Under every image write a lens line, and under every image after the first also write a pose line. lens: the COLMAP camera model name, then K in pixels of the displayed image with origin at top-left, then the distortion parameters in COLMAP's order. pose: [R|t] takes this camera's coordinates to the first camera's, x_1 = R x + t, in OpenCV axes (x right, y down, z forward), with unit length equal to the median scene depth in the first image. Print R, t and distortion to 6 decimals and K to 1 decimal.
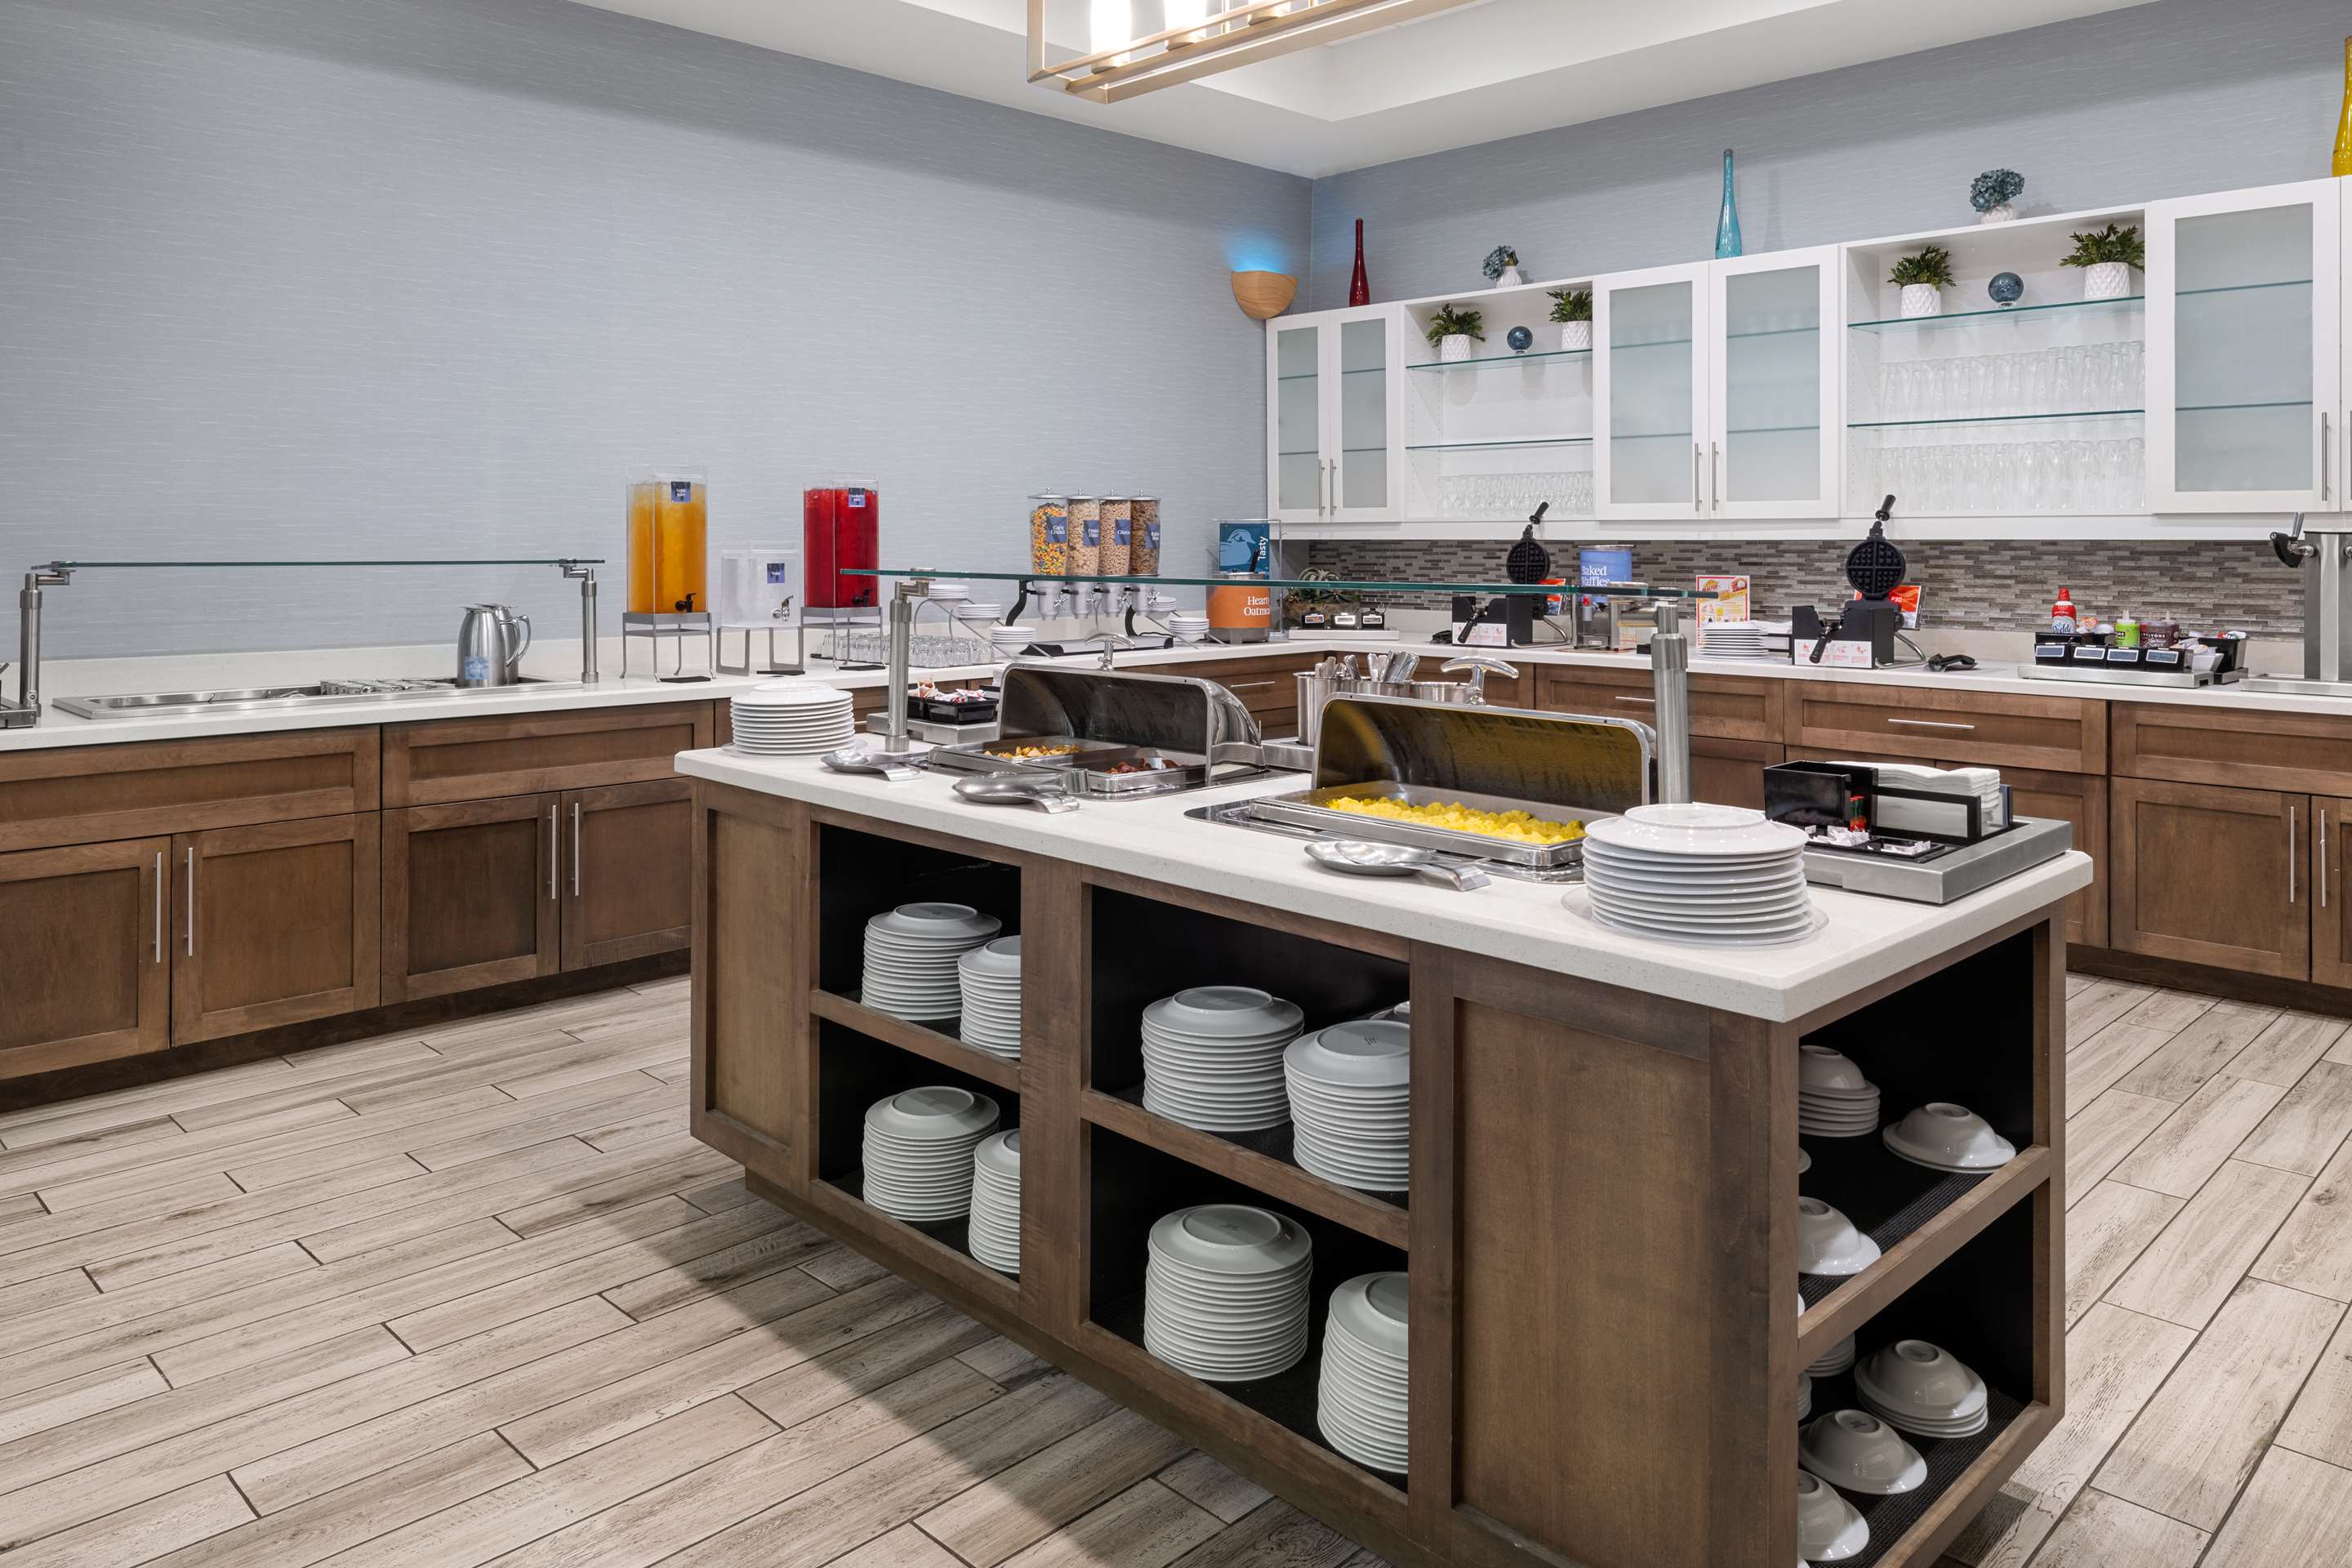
lens RADIAL K [[1607.5, 0, 1175.7], [0, 1607.5, 573.6], [0, 0, 1]] dist [0.003471, -0.001615]
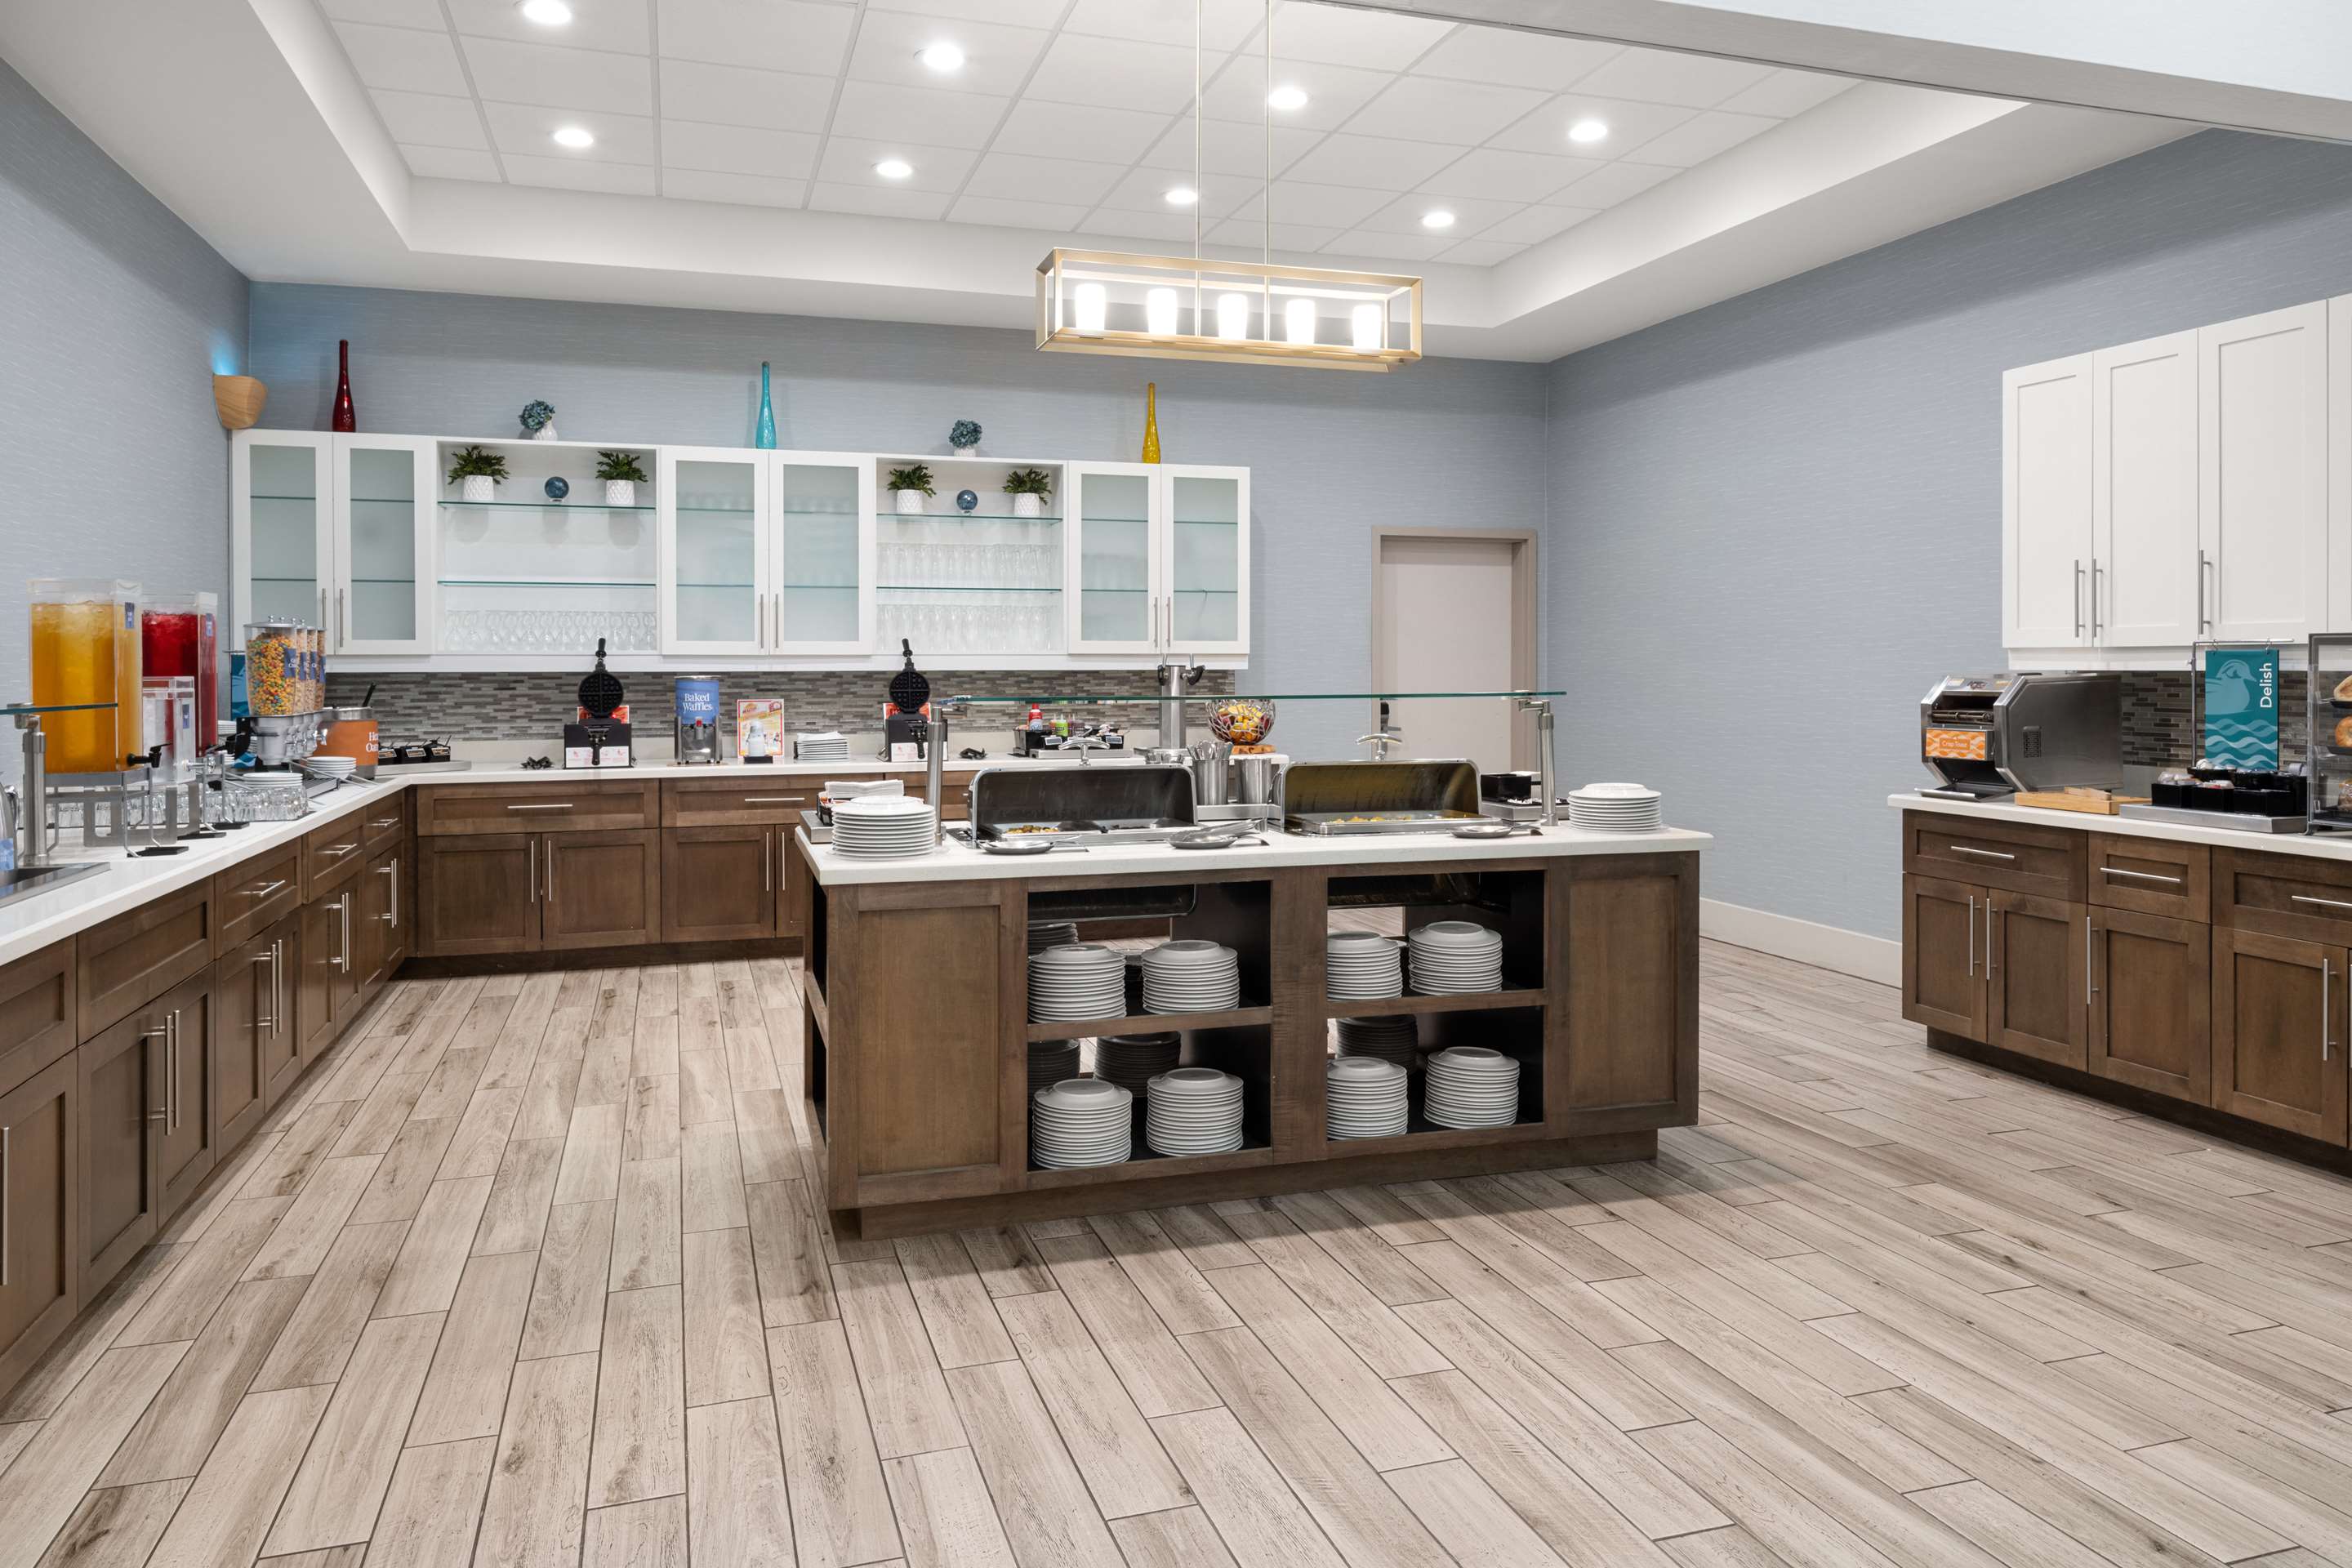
lens RADIAL K [[1576.6, 0, 1170.9], [0, 1576.6, 698.5], [0, 0, 1]] dist [0.023419, 0.000001]
pose [[0.457848, -0.019020, 0.888827, -0.678191], [0.021819, 0.999710, 0.010153, -0.005626], [-0.888763, 0.014745, 0.458130, 0.166260]]
